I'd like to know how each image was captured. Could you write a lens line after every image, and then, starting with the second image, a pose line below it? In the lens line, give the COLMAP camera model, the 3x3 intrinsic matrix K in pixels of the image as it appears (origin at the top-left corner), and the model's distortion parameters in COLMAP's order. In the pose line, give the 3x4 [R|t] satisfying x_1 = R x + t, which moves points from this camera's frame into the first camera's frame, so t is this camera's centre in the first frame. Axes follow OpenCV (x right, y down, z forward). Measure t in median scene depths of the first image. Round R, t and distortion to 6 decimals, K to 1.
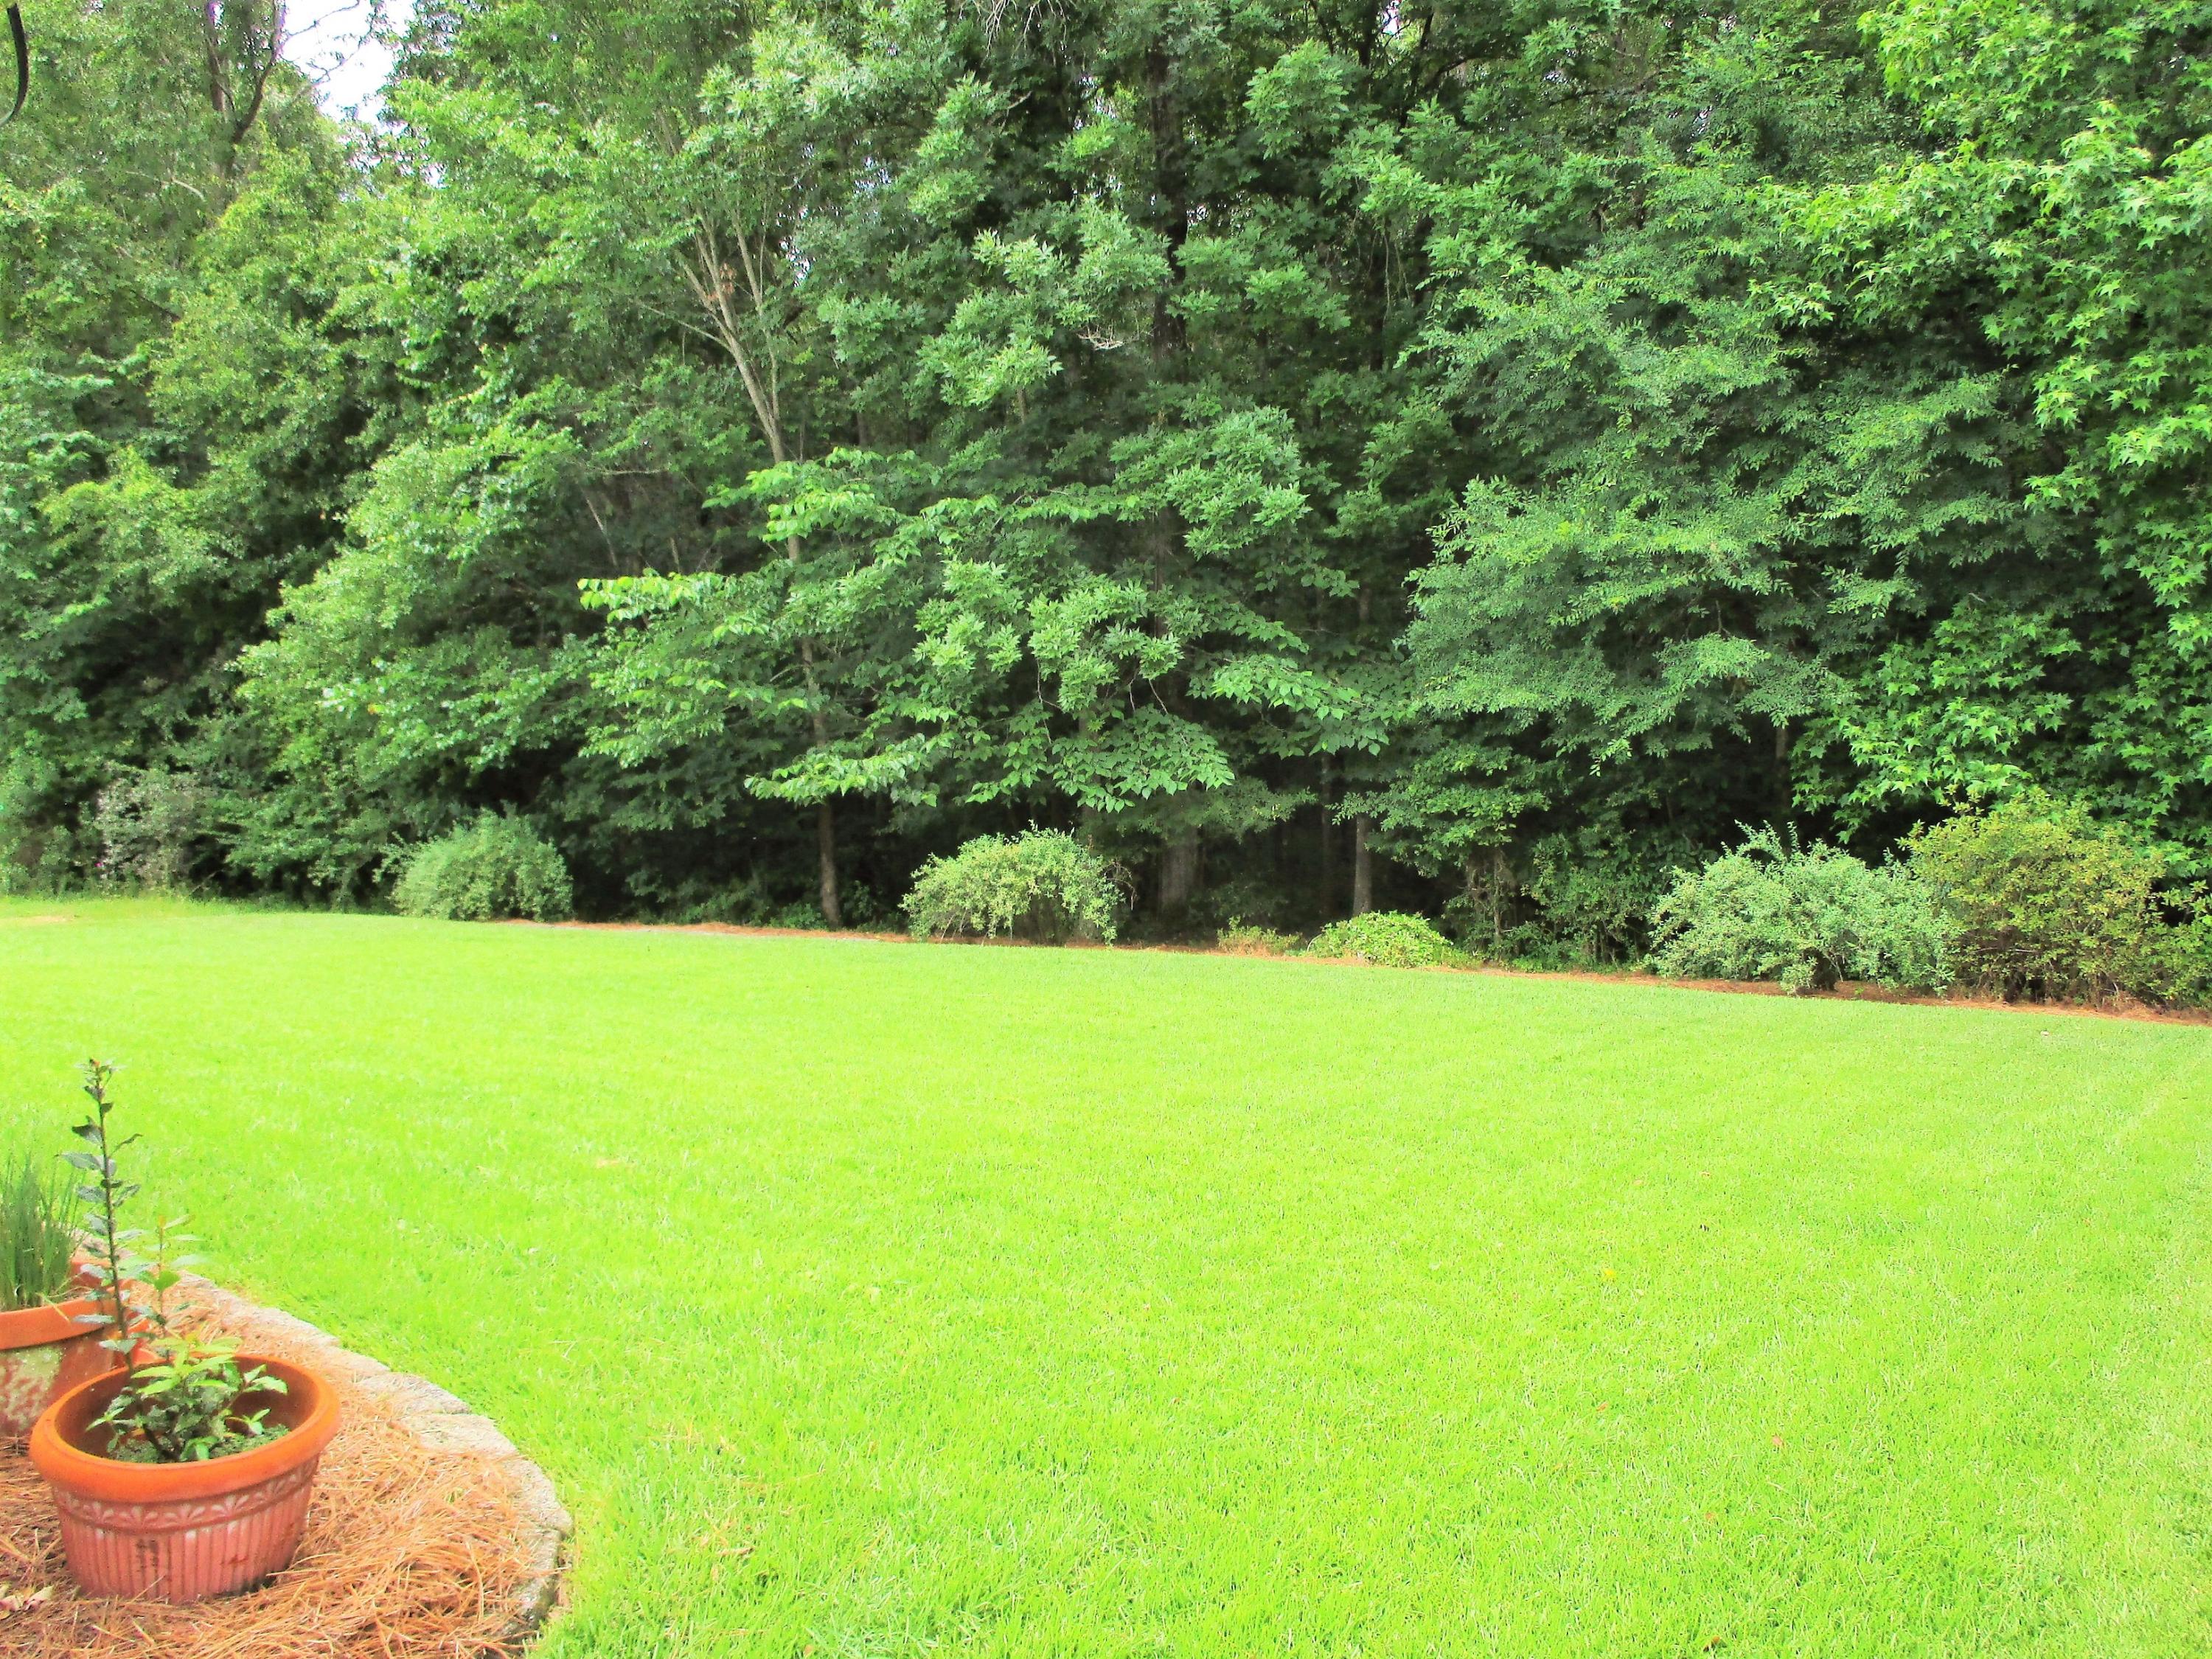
lens RADIAL K [[1836.7, 0, 1106.3], [0, 1836.7, 790.1], [0, 0, 1]] dist [-0.023463, -0.001655]
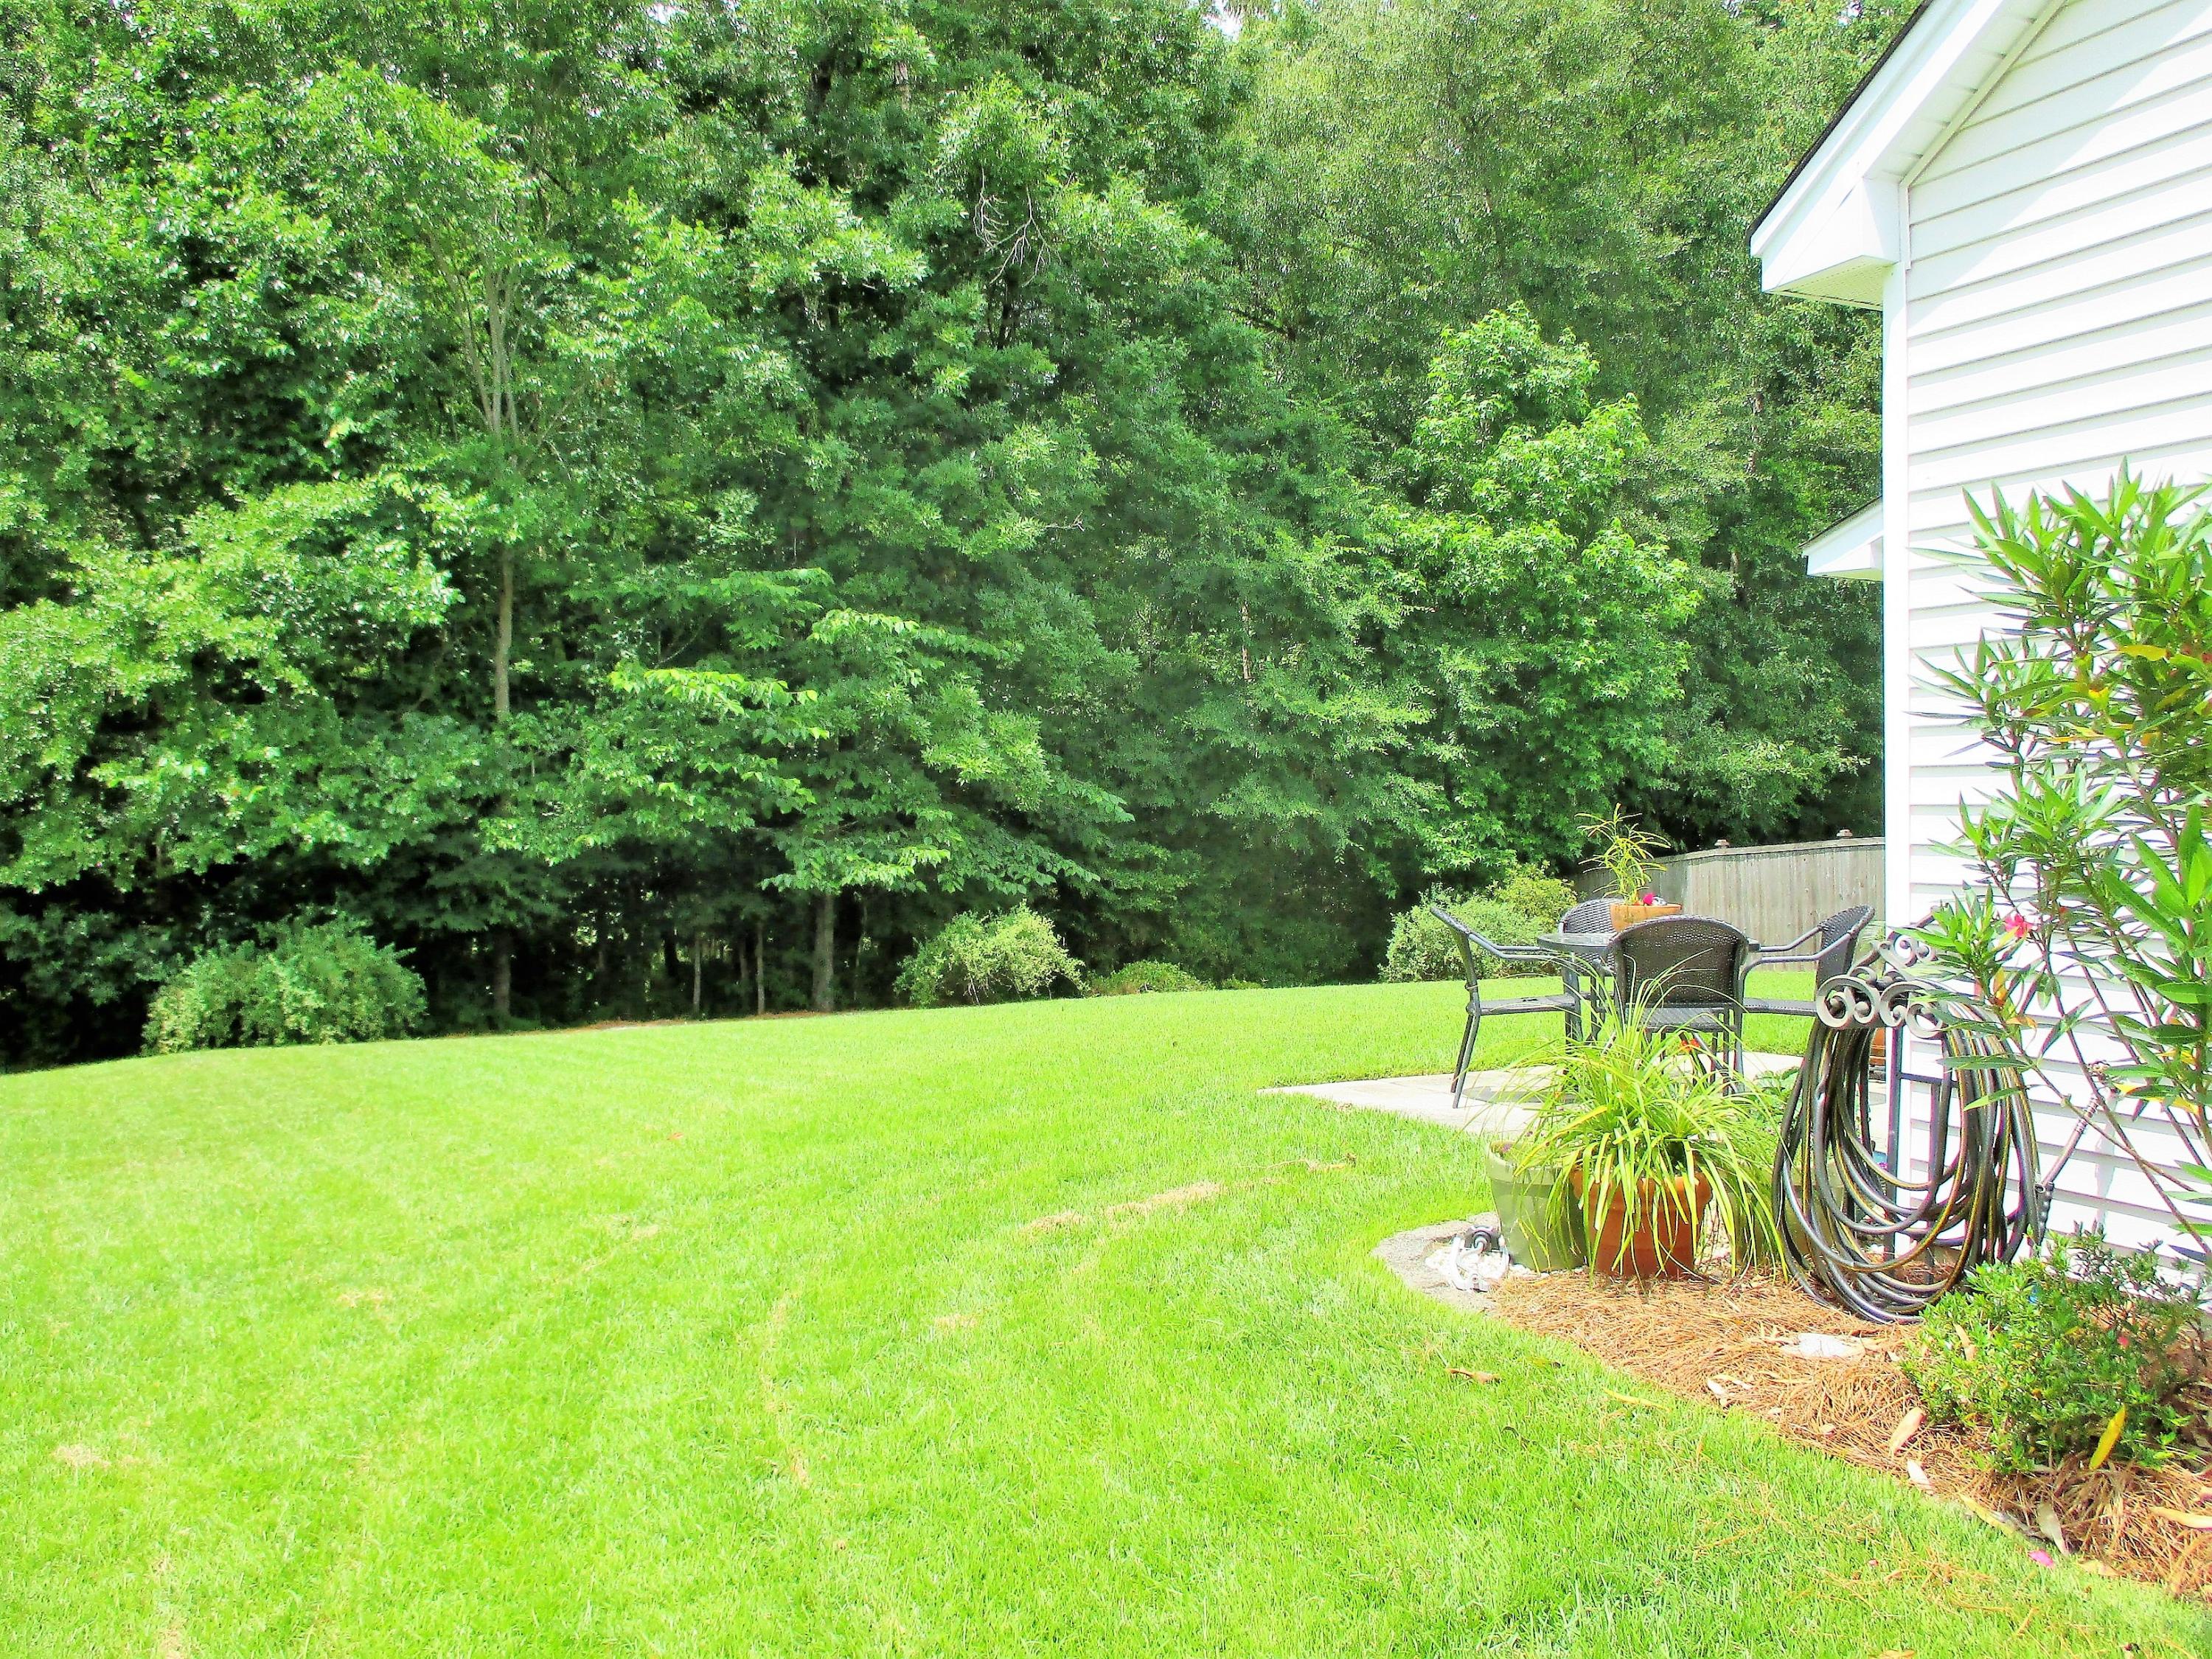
lens RADIAL K [[1847.2, 0, 1137.7], [0, 1847.2, 832.1], [0, 0, 1]] dist [-0.027727, 0.004656]
pose [[0.511344, 0.006199, 0.859354, -0.885187], [0.020582, 0.999599, -0.019457, -0.003463], [-0.859130, 0.027636, 0.511011, 0.251705]]
